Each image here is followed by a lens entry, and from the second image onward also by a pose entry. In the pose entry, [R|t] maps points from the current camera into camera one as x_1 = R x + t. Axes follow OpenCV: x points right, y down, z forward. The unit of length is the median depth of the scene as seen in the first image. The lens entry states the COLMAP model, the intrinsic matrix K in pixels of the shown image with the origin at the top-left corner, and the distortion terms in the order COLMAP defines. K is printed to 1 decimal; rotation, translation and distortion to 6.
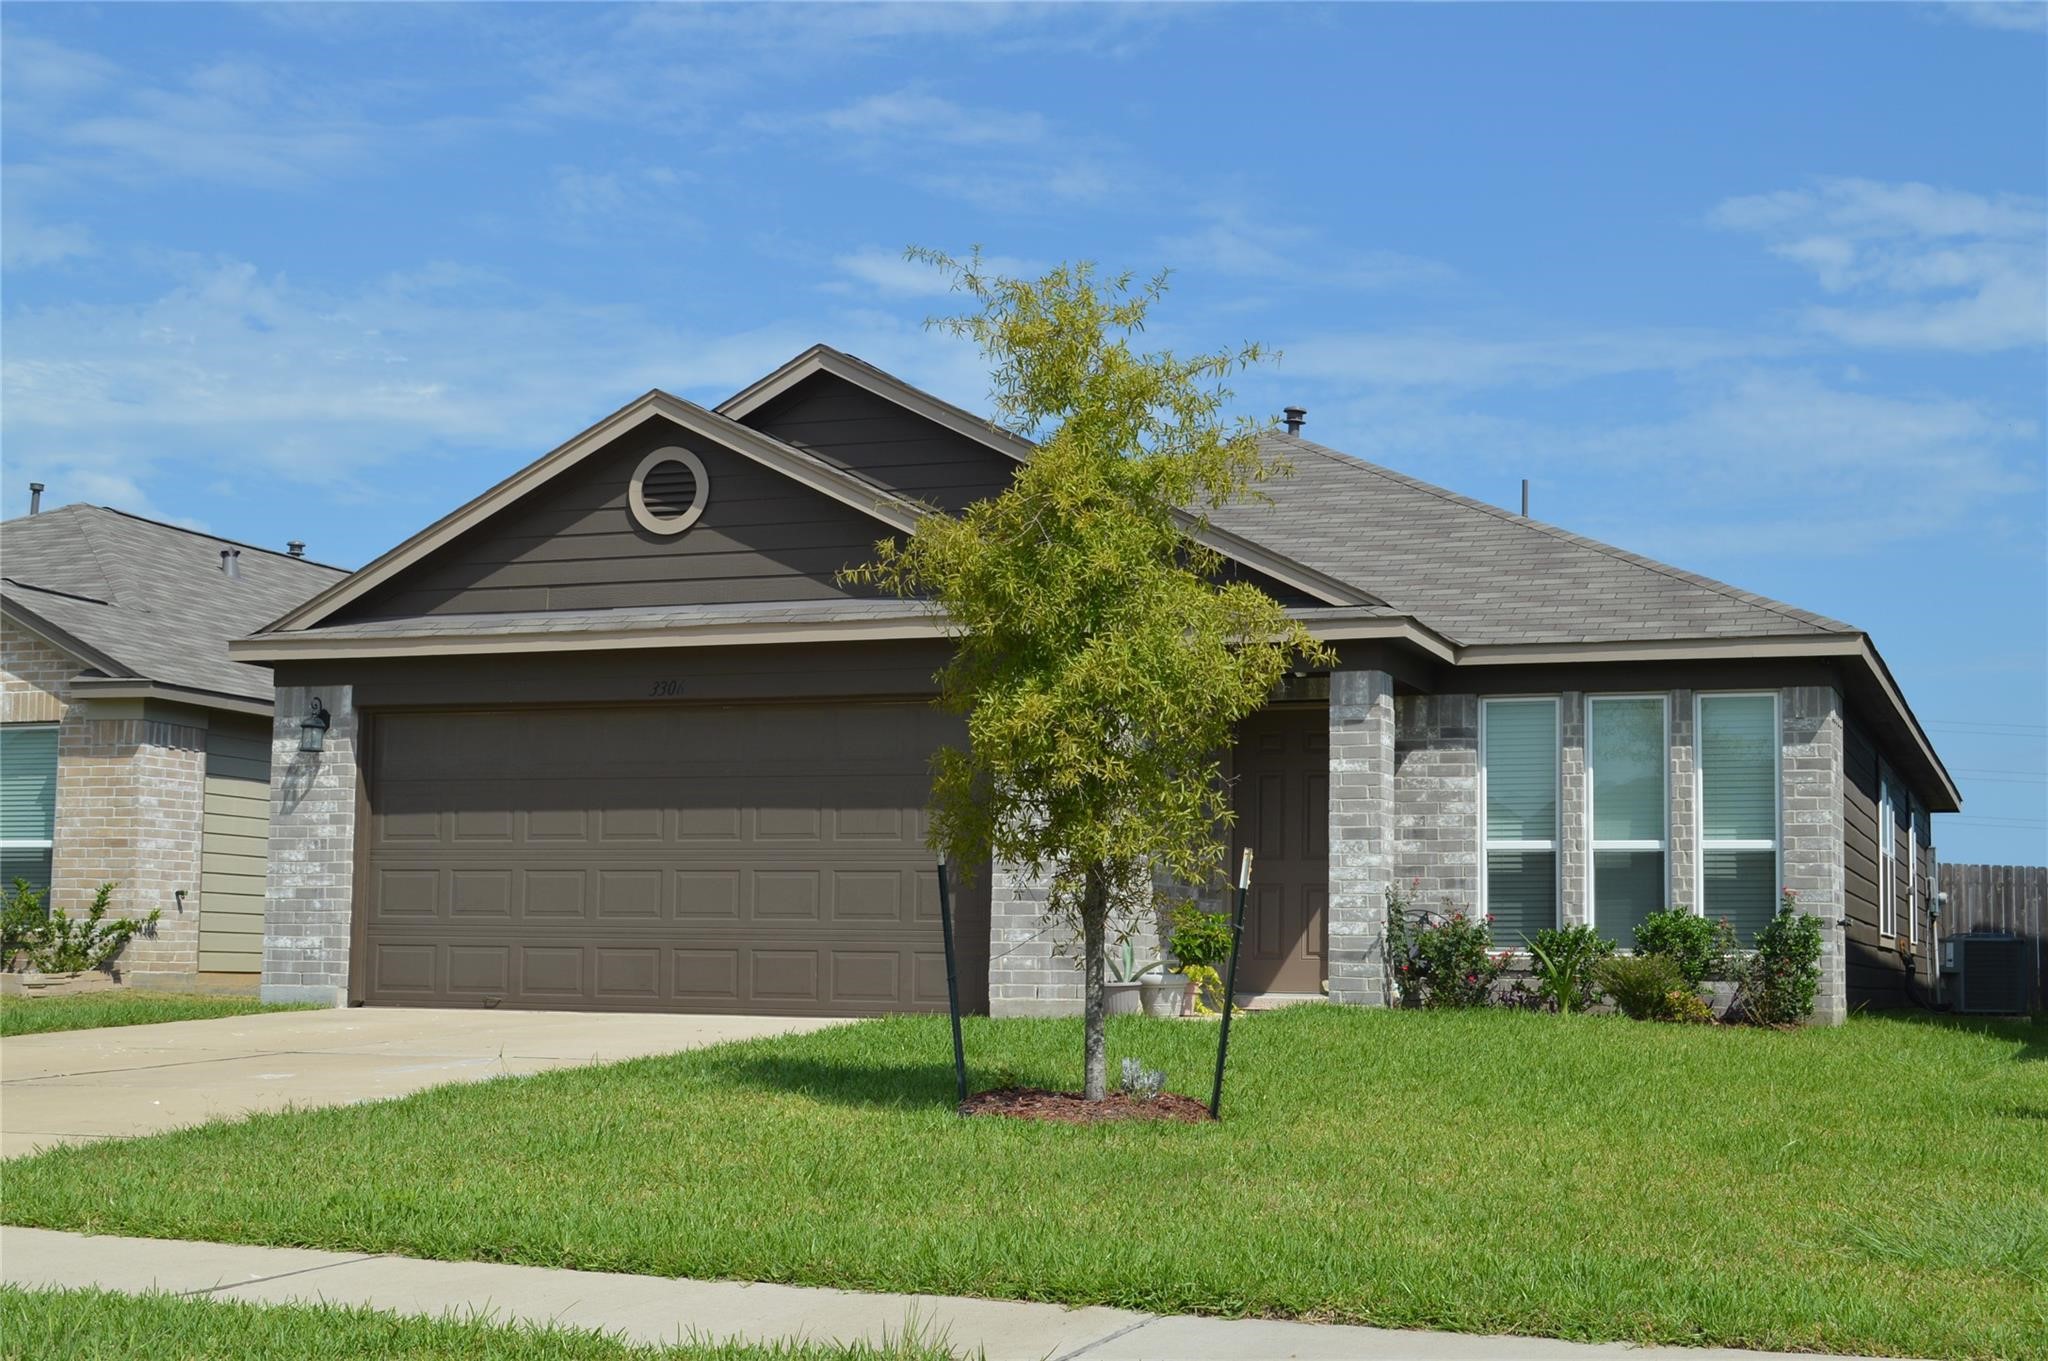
lens RADIAL K [[2780.2, 0, 1023.8], [0, 2780.2, 671.9], [0, 0, 1]] dist [-0.075644, 0.000000]
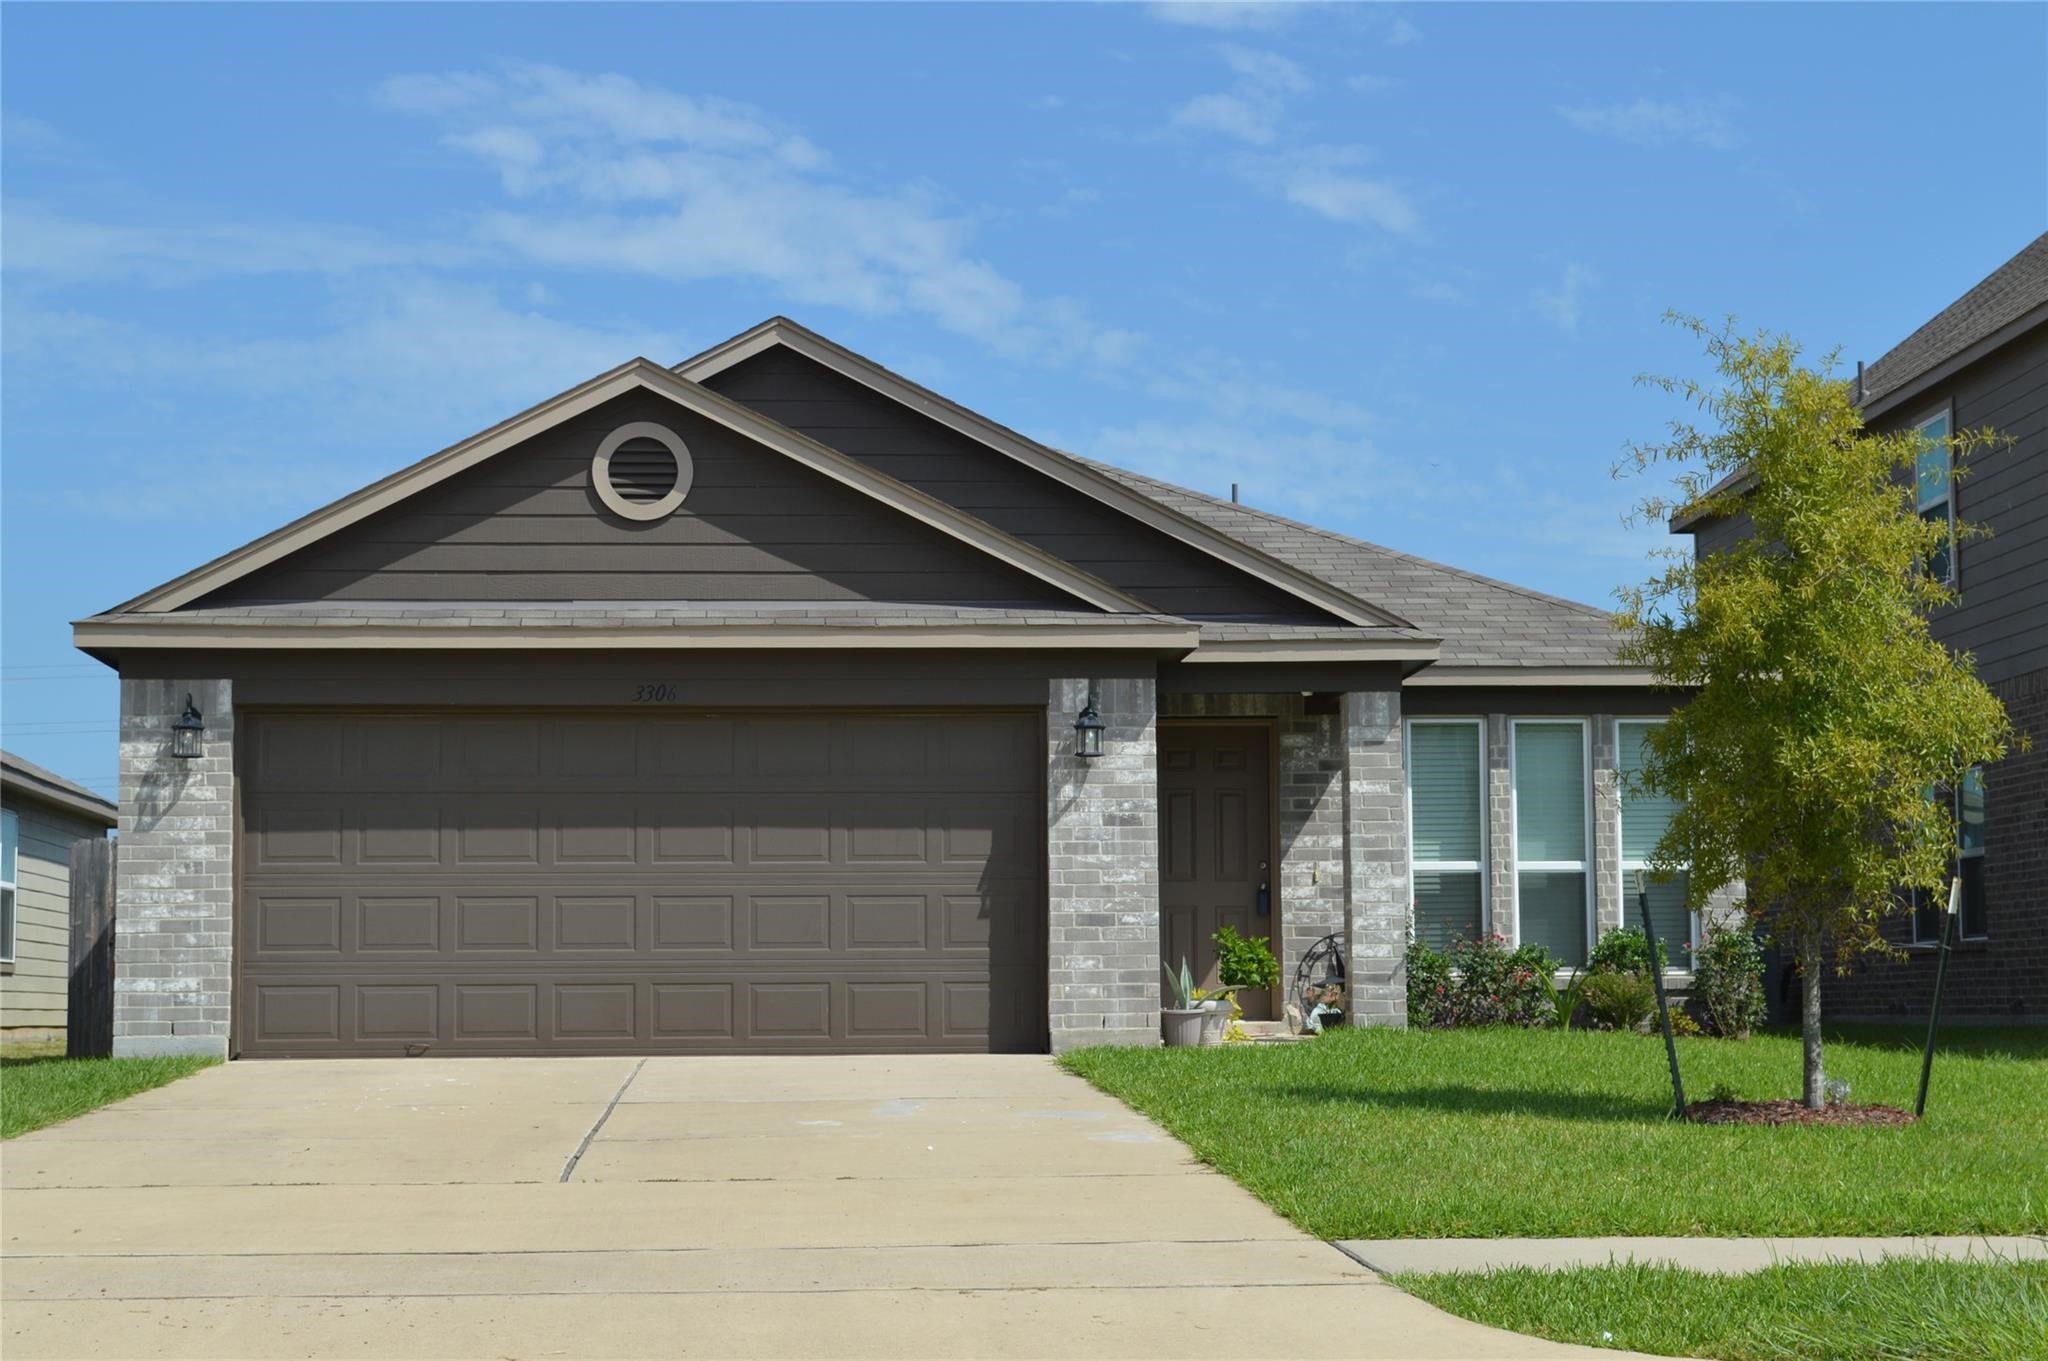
lens RADIAL K [[3361.6, 0, 1023.9], [0, 3361.6, 683.2], [0, 0, 1]] dist [-0.044100, 0.000000]
pose [[0.901919, 0.021007, 0.431394, -0.477427], [-0.026991, 0.999606, 0.007753, -0.008732], [-0.431061, -0.018636, 0.902130, -0.028154]]
